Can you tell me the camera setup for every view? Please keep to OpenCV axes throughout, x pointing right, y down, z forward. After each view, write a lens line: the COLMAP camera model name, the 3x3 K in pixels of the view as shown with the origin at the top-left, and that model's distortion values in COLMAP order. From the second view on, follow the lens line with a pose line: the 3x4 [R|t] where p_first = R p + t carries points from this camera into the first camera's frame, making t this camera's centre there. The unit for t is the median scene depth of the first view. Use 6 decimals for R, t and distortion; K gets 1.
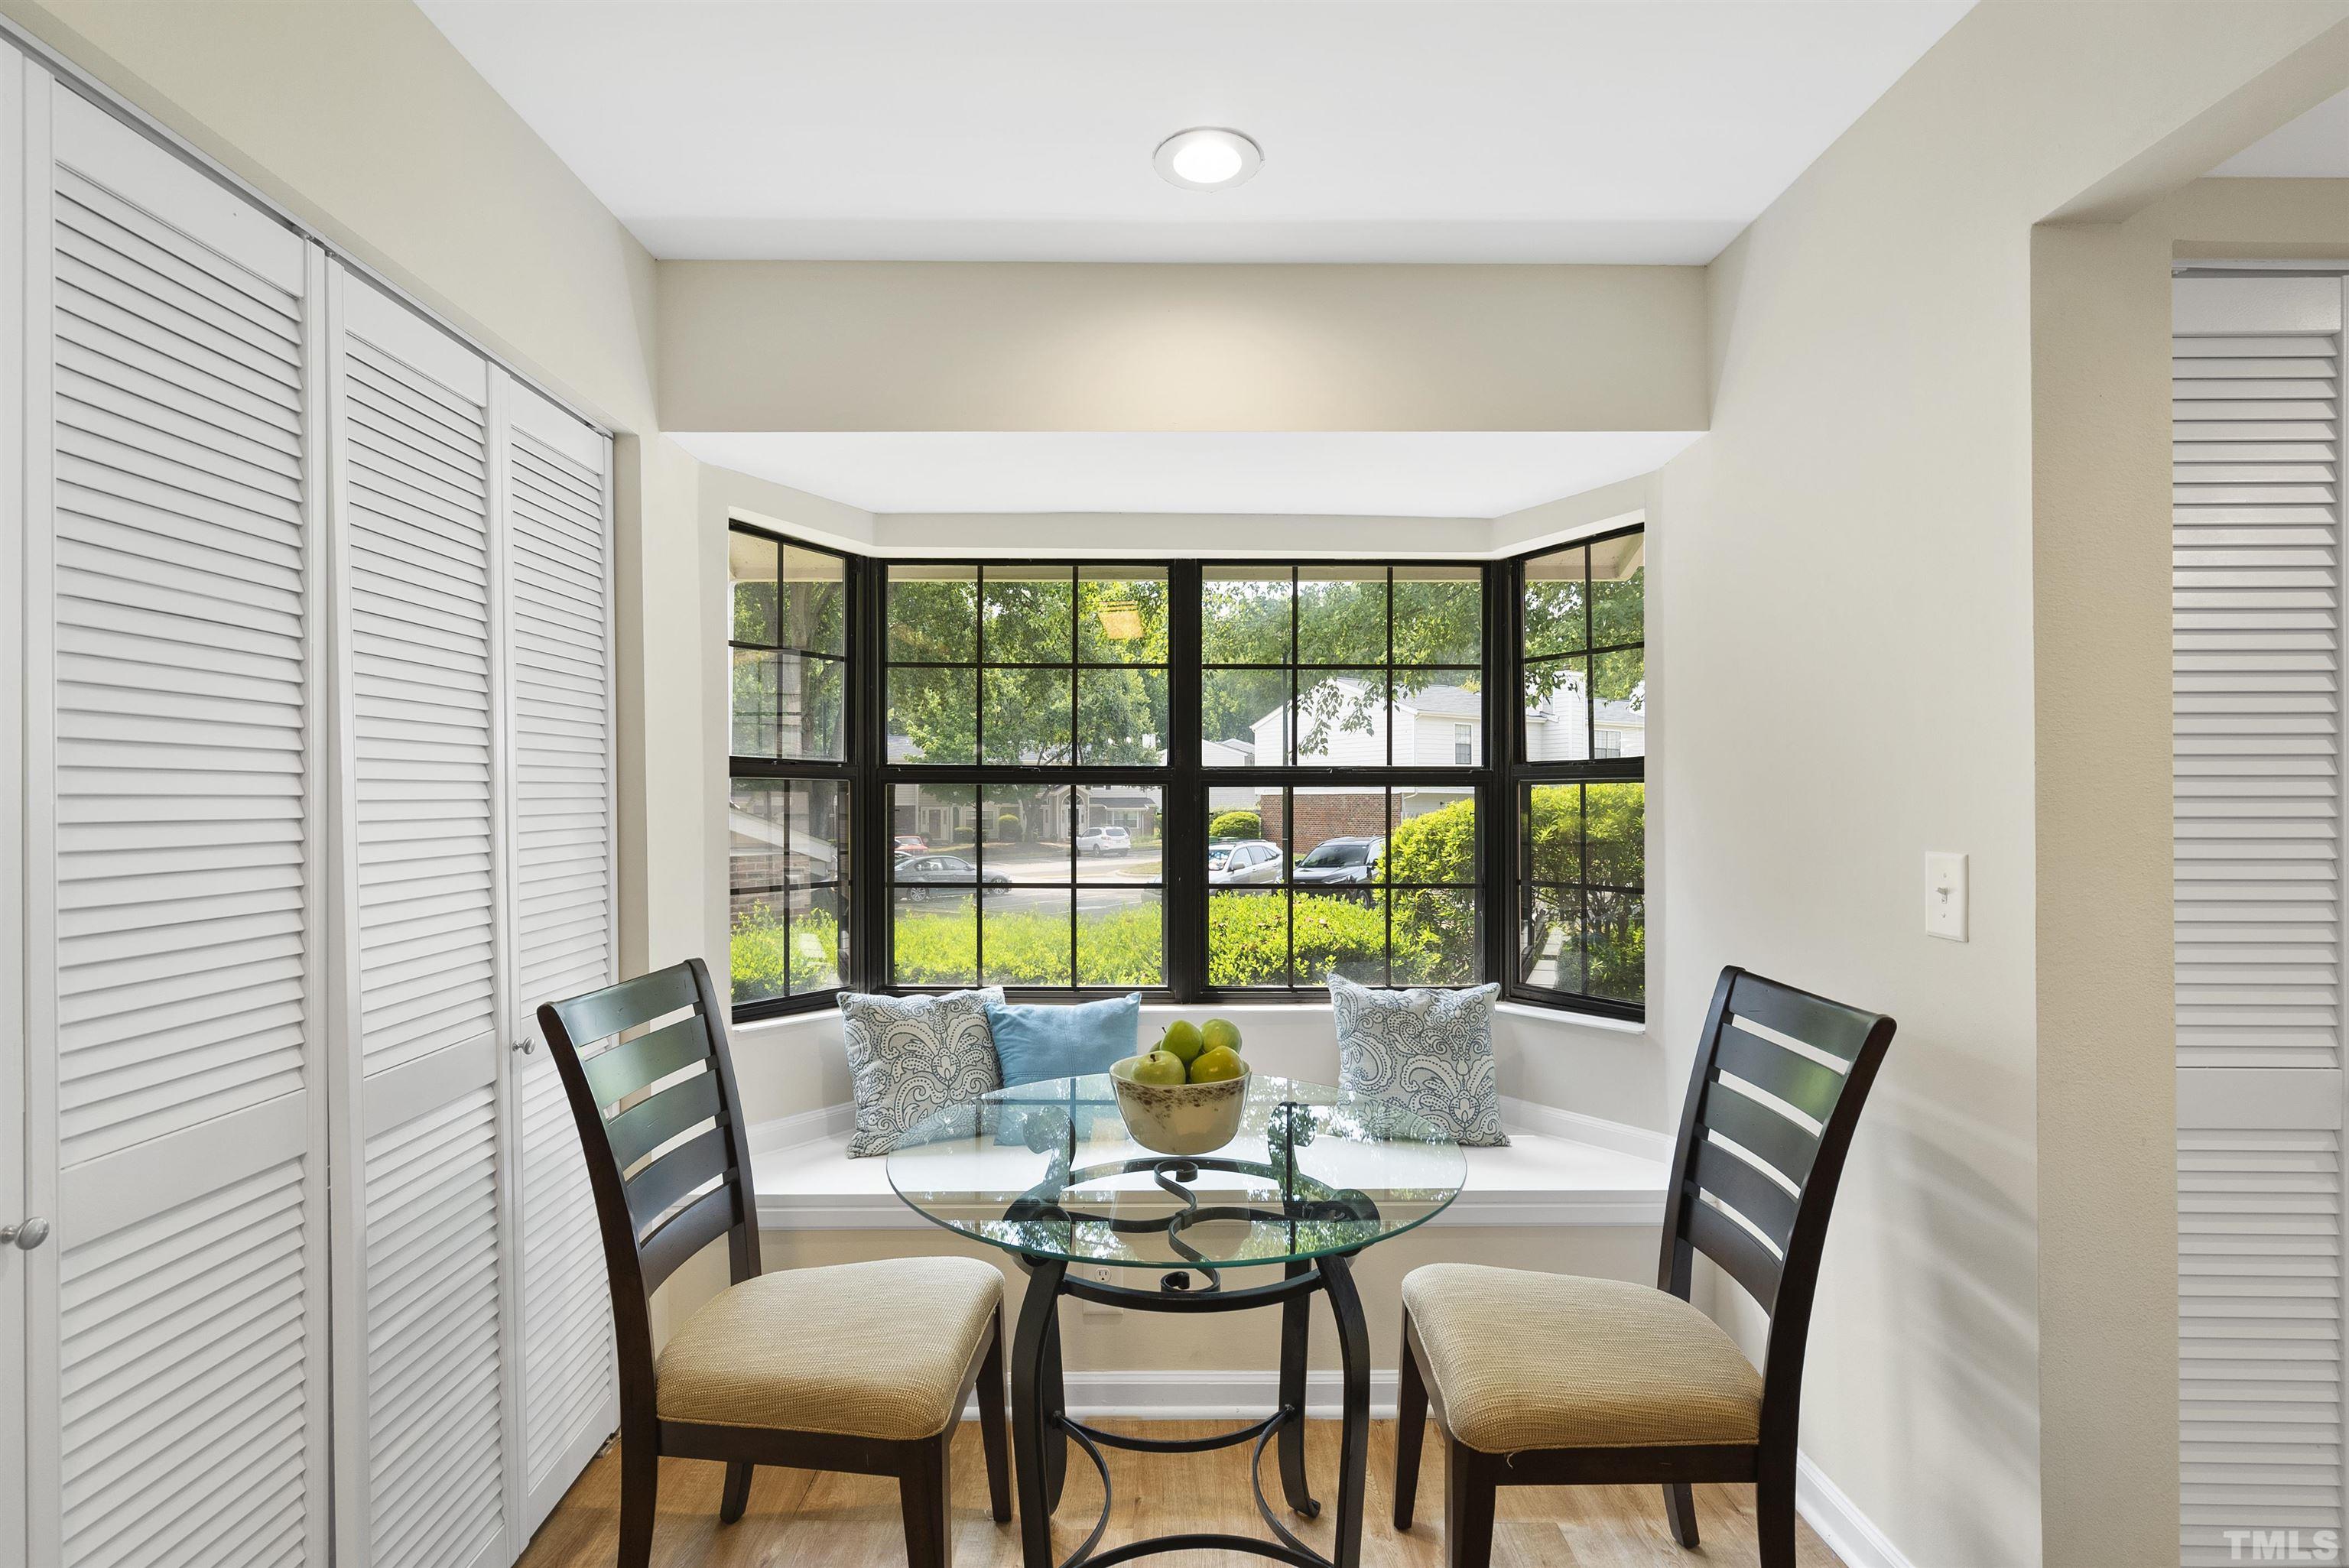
lens RADIAL K [[1070.9, 0, 1167.9], [0, 1070.9, 800.4], [0, 0, 1]] dist [-0.003128, 0.000275]
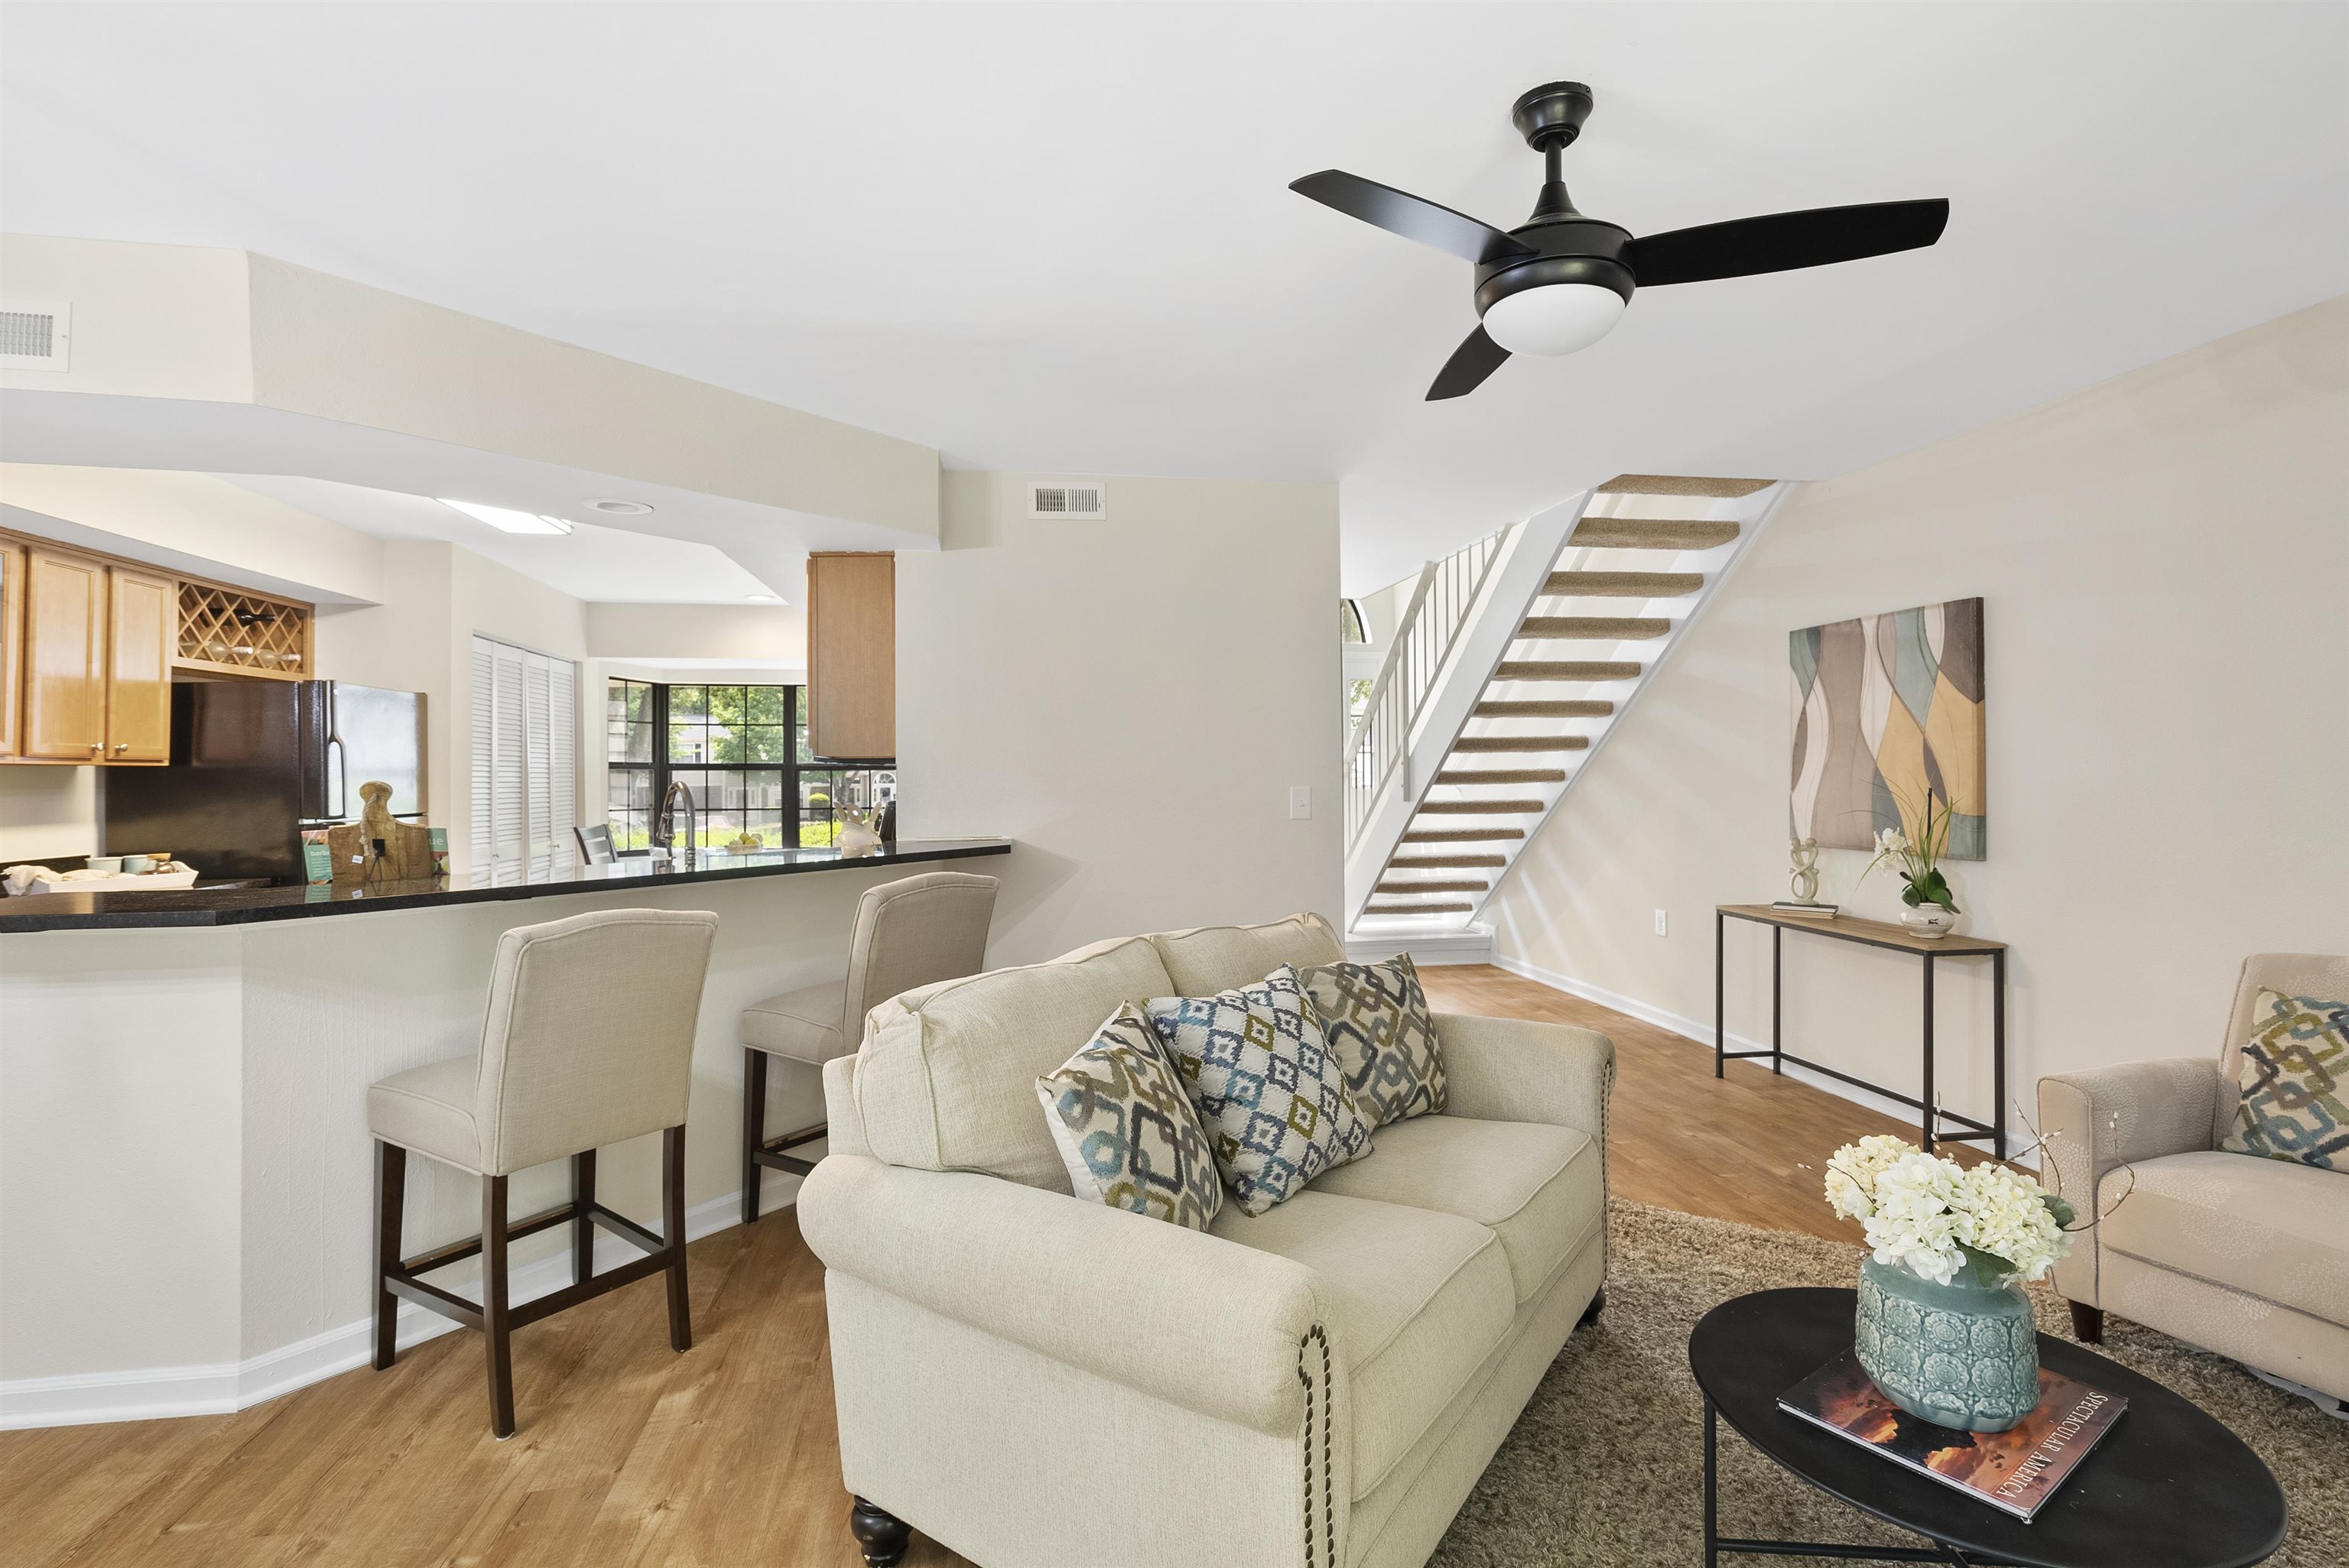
lens RADIAL K [[1100.0, 0, 1173.6], [0, 1100.0, 757.1], [0, 0, 1]] dist [0.004355, 0.000827]
pose [[0.988276, -0.004378, 0.152618, 0.582757], [0.007339, 0.999795, -0.018849, 0.010834], [-0.152504, 0.019748, 0.988105, -1.971731]]
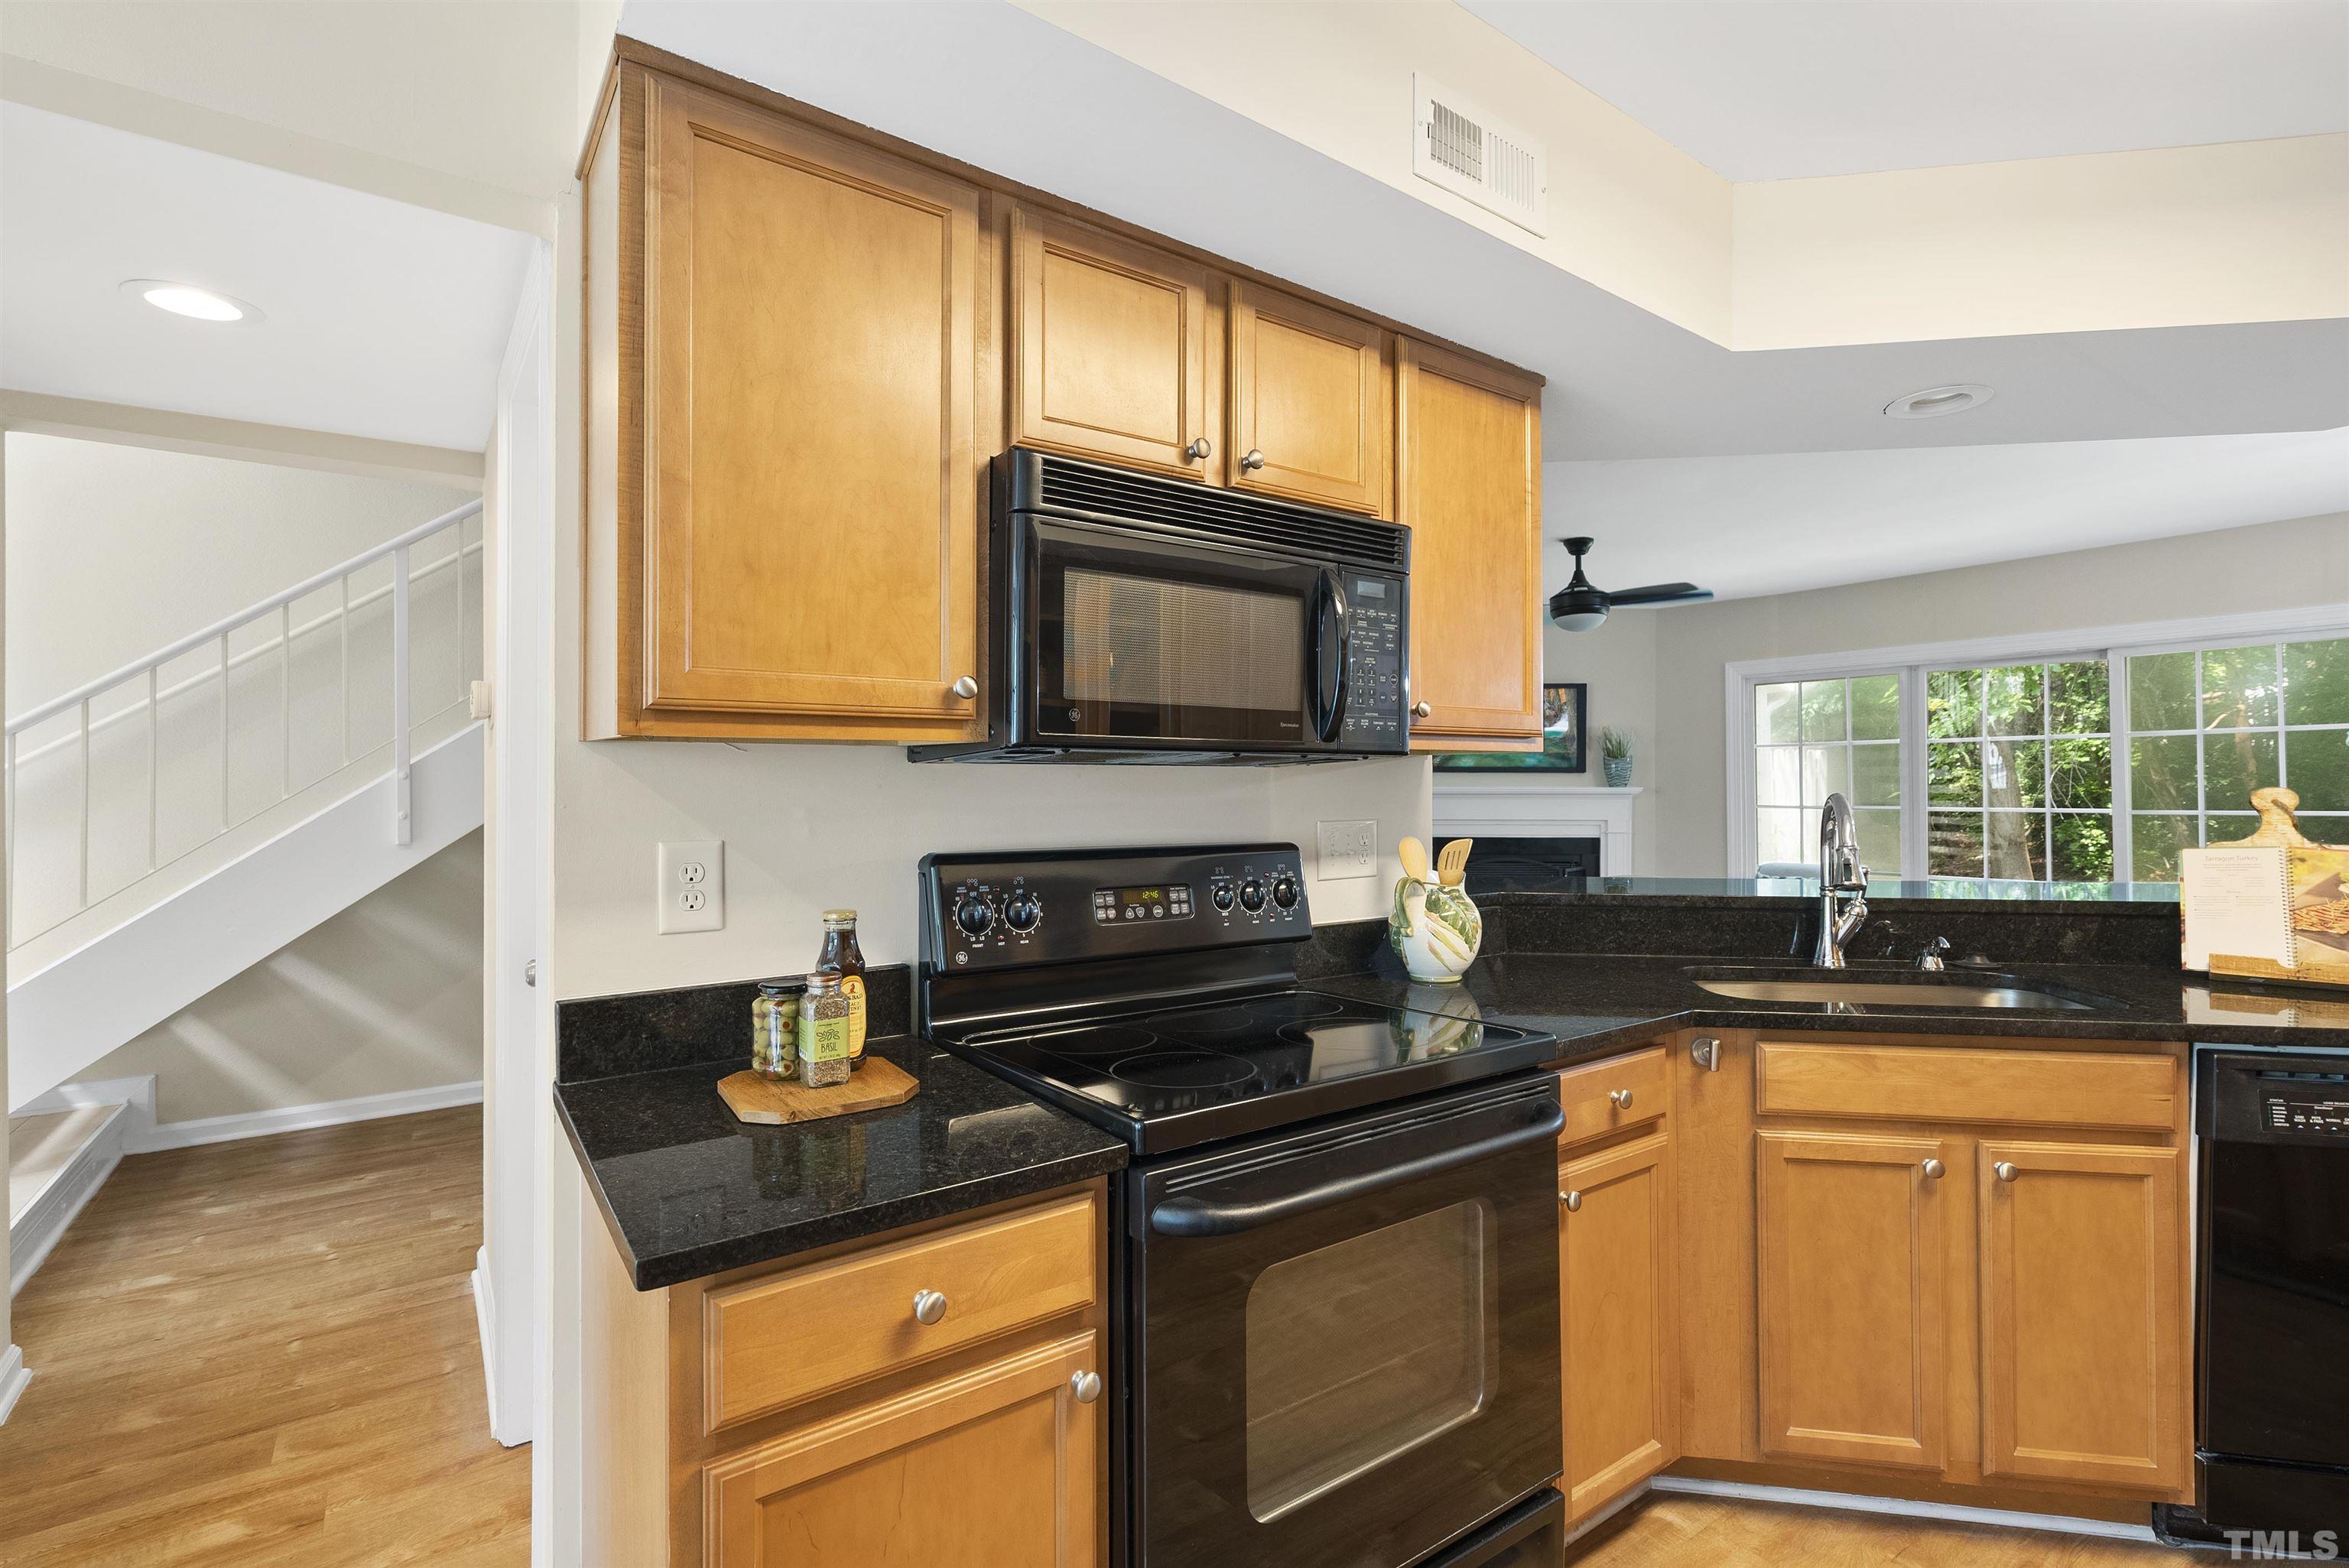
lens RADIAL K [[1078.6, 0, 1173.5], [0, 1078.6, 775.2], [0, 0, 1]] dist [0.001145, 0.000703]
pose [[-0.577663, 0.011460, 0.816195, -0.166484], [0.006013, 0.999934, -0.009784, 0.001798], [-0.816253, -0.000744, -0.577694, 0.264859]]
